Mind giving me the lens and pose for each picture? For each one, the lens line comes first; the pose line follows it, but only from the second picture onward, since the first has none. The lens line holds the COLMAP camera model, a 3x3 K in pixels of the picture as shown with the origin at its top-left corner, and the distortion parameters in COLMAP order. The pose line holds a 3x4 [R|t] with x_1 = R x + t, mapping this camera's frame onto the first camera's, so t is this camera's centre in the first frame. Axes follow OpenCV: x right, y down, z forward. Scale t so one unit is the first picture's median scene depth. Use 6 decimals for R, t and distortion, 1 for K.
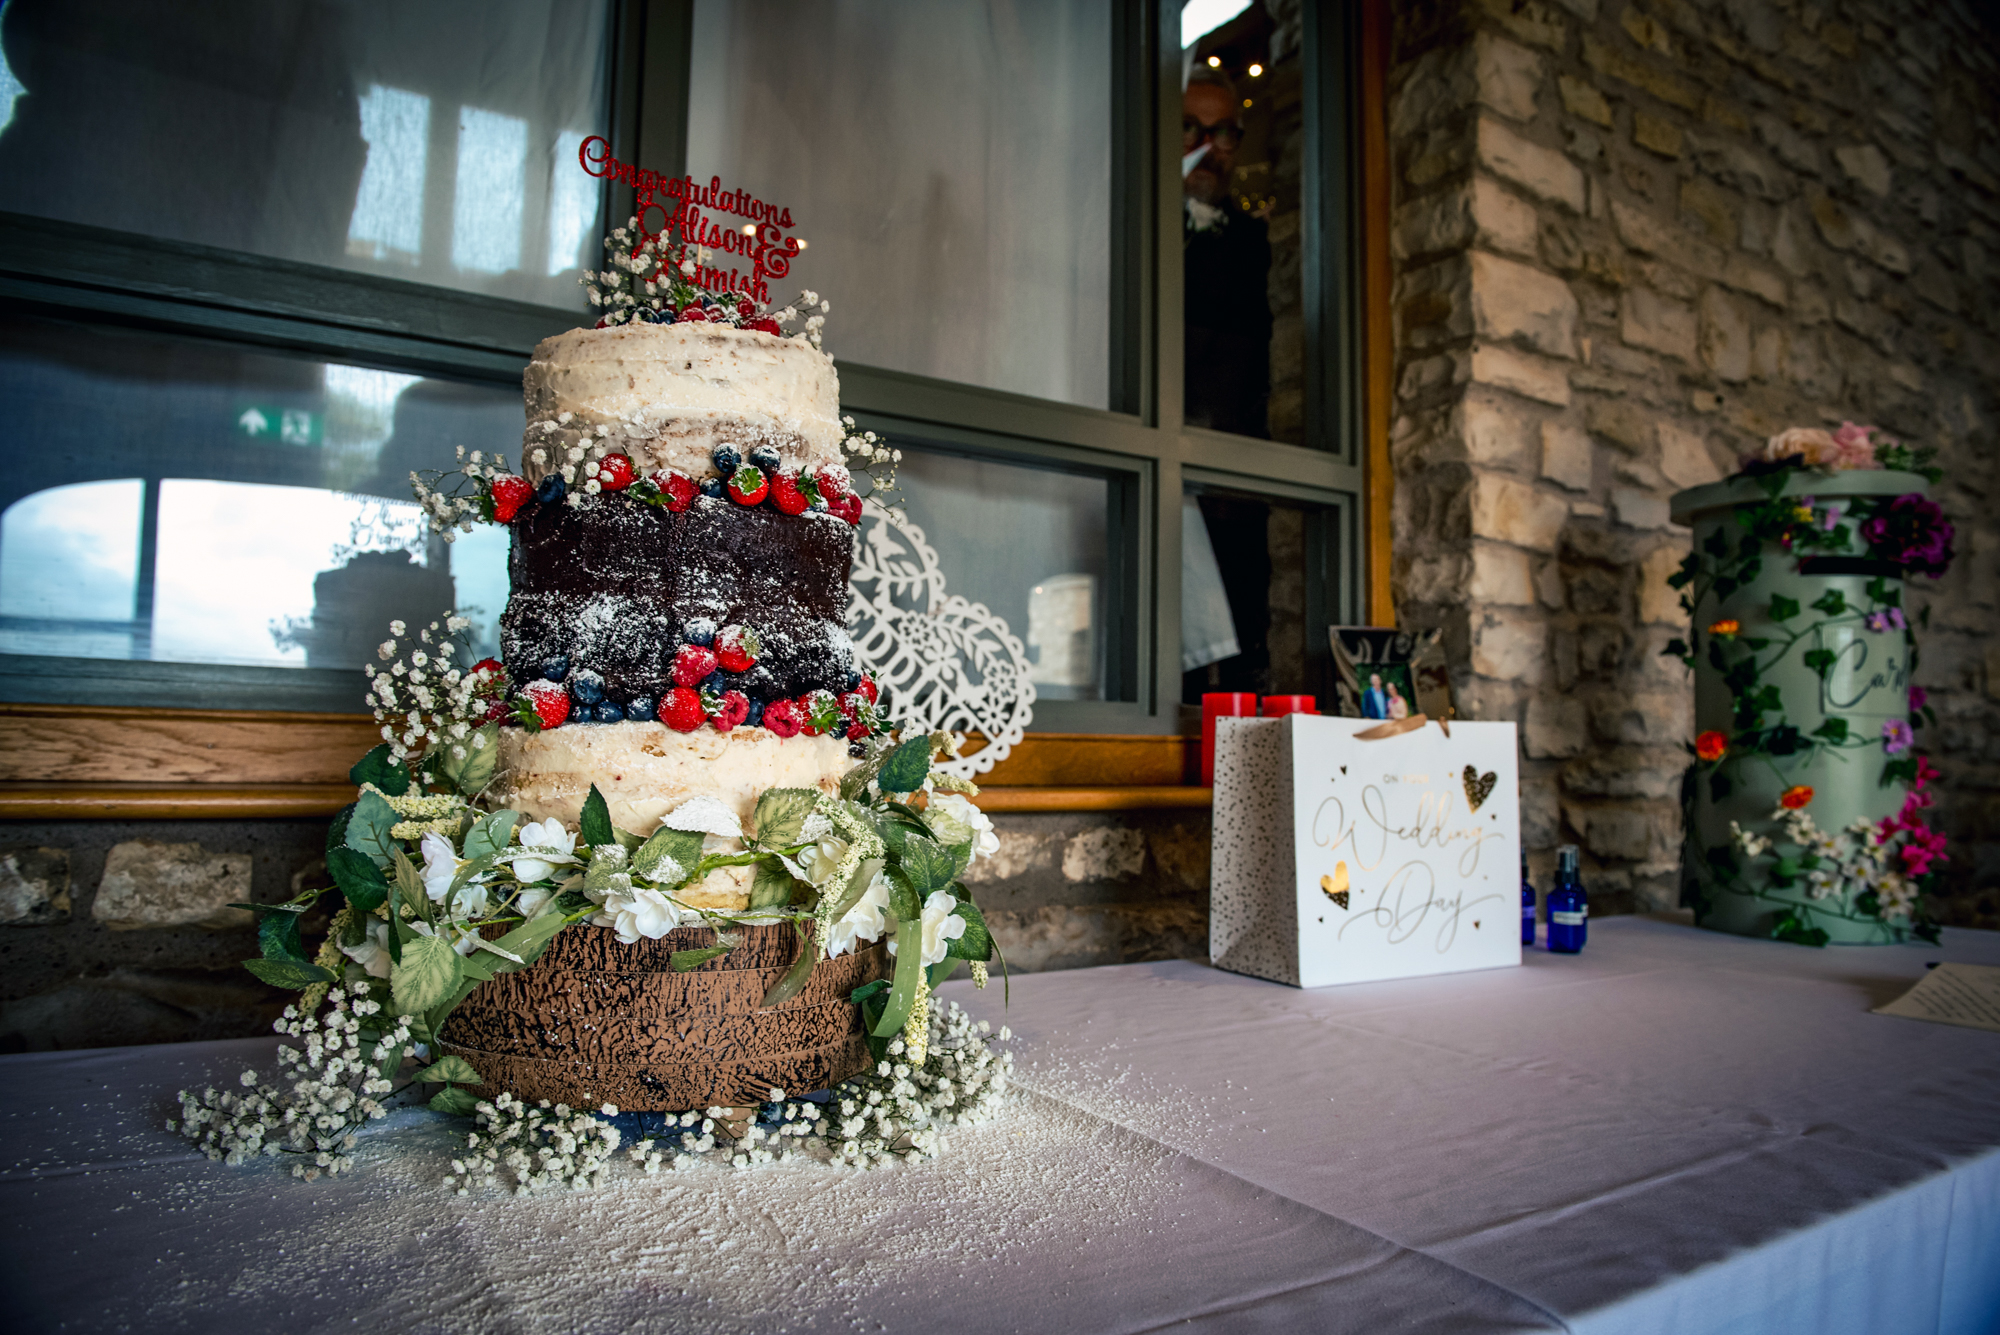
lens RADIAL K [[1333.0, 0, 998.7], [0, 1333.0, 651.0], [0, 0, 1]] dist [-0.045941, 0.000452]
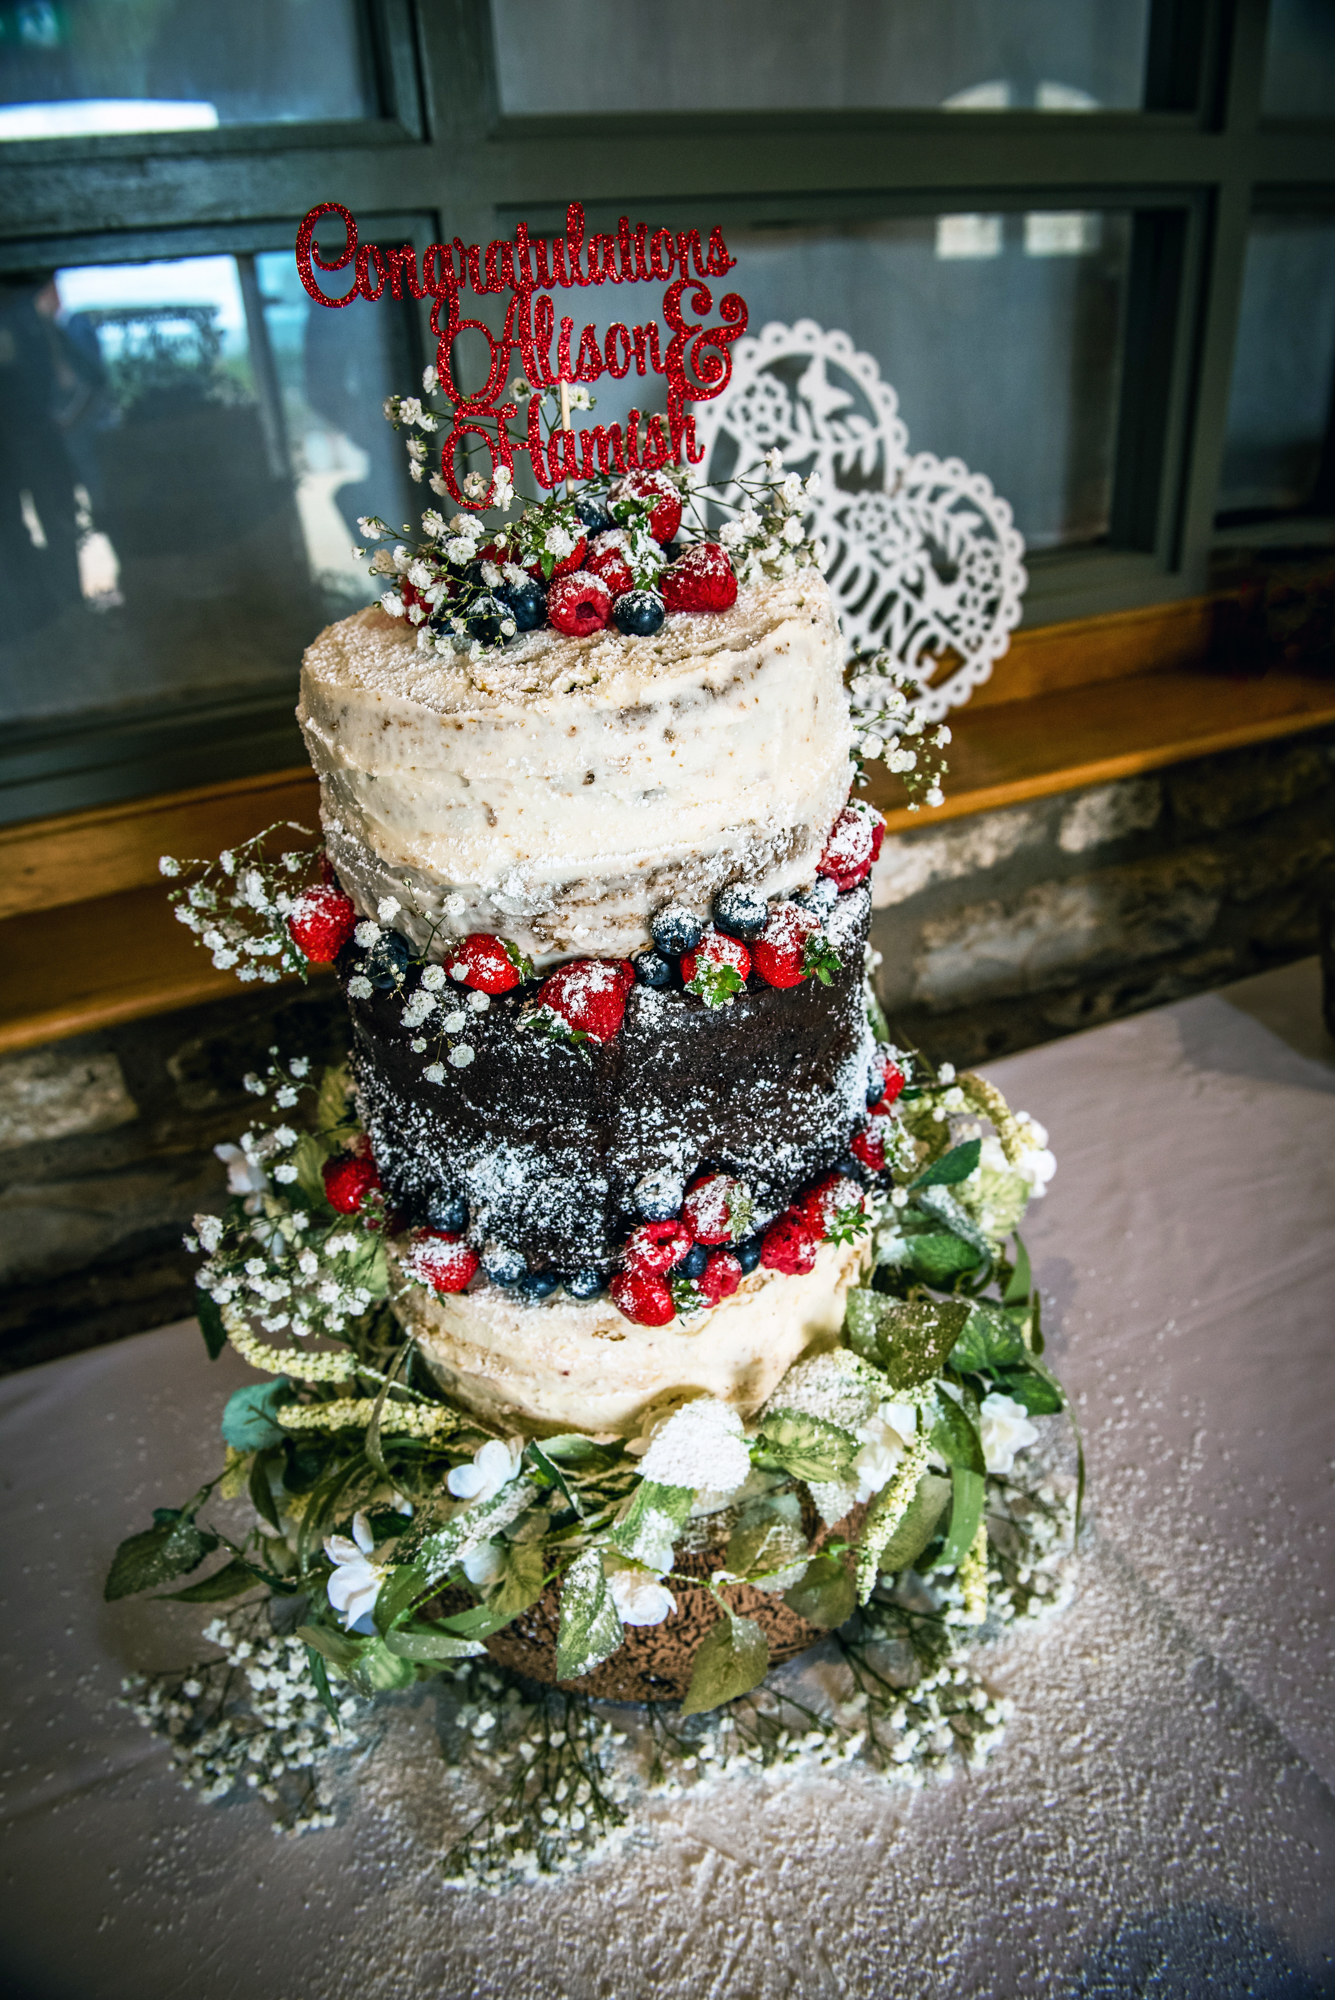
lens RADIAL K [[1333.0, 0, 678.2], [0, 1333.0, 1006.1], [0, 0, 1]] dist [-0.045941, 0.000452]
pose [[0.988244, 0.004744, -0.152813, -0.053918], [0.079659, 0.837144, 0.541151, -0.196685], [0.130494, -0.546962, 0.826924, 0.237354]]
